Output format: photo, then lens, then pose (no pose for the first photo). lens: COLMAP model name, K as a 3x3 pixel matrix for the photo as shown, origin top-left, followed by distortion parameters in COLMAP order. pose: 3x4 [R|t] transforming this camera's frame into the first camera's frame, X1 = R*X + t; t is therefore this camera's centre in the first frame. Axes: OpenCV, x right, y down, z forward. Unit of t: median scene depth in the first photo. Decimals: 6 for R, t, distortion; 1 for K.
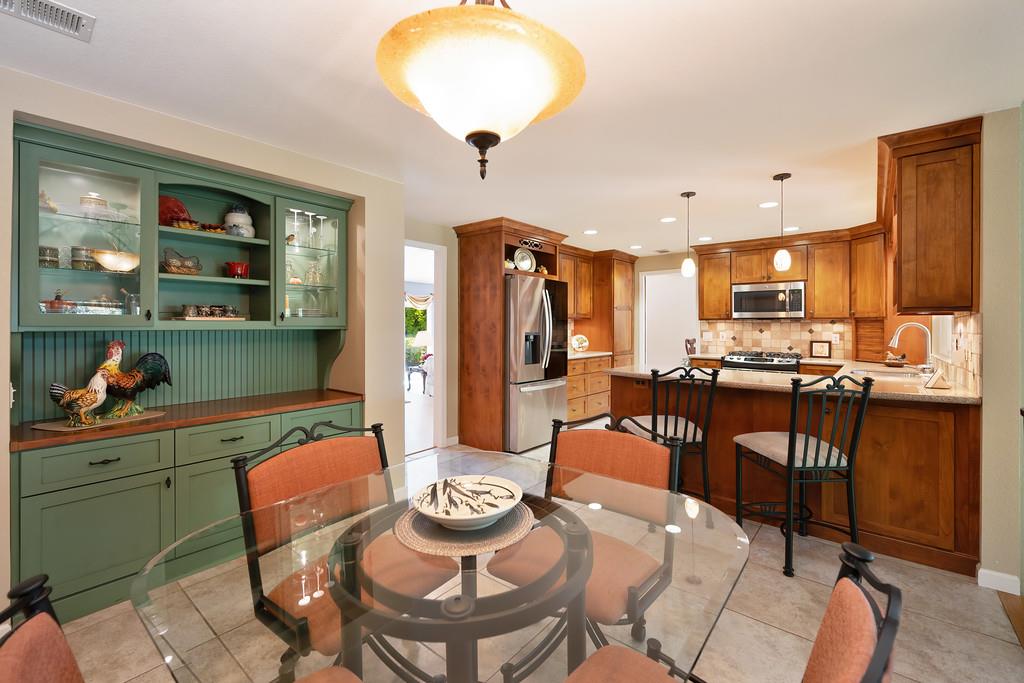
lens RADIAL K [[434.4, 0, 514.4], [0, 434.4, 324.9], [0, 0, 1]] dist [-0.004880, -0.000849]
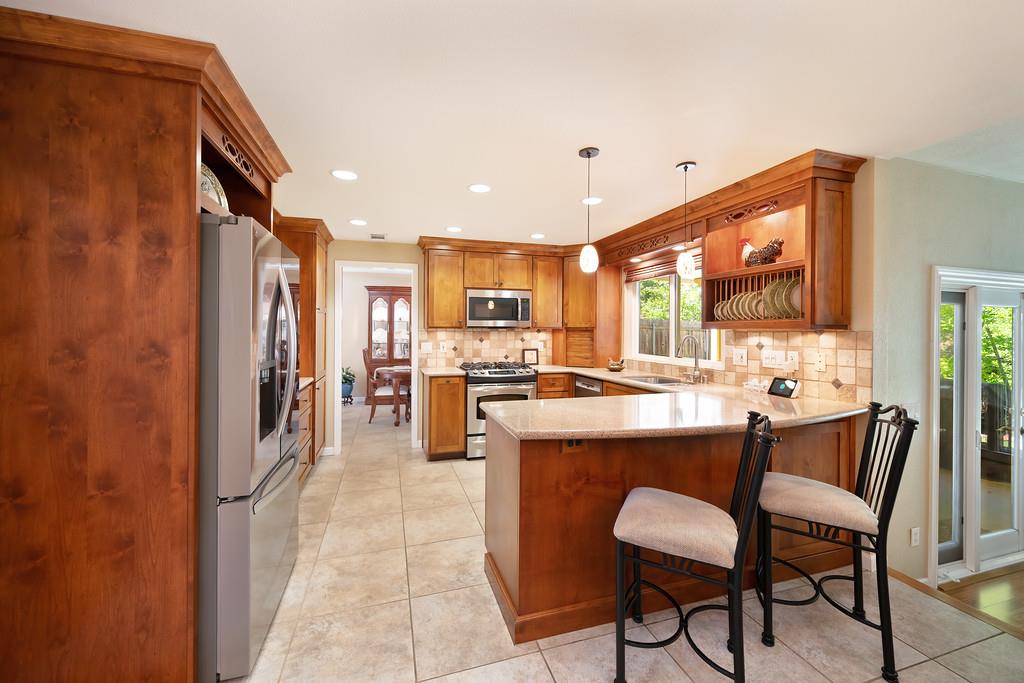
lens RADIAL K [[402.1, 0, 510.6], [0, 402.1, 328.1], [0, 0, 1]] dist [-0.002458, 0.000083]
pose [[0.549936, 0.000868, 0.835206, -0.156045], [-0.003910, 0.999991, 0.001536, -0.016865], [-0.835197, -0.004110, 0.549935, 0.576257]]
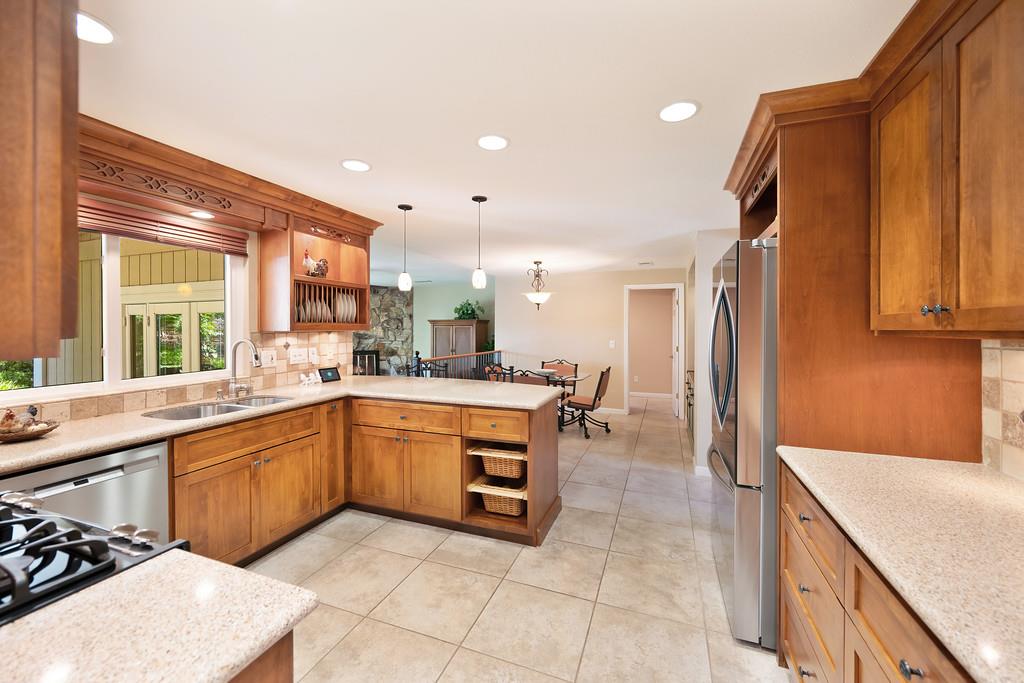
lens RADIAL K [[402.1, 0, 511.5], [0, 402.1, 328.3], [0, 0, 1]] dist [-0.002458, 0.000083]
pose [[-0.947487, -0.006047, -0.319737, 0.464107], [-0.005960, 0.999981, -0.001251, -0.021243], [0.319739, 0.000720, -0.947505, 1.400056]]
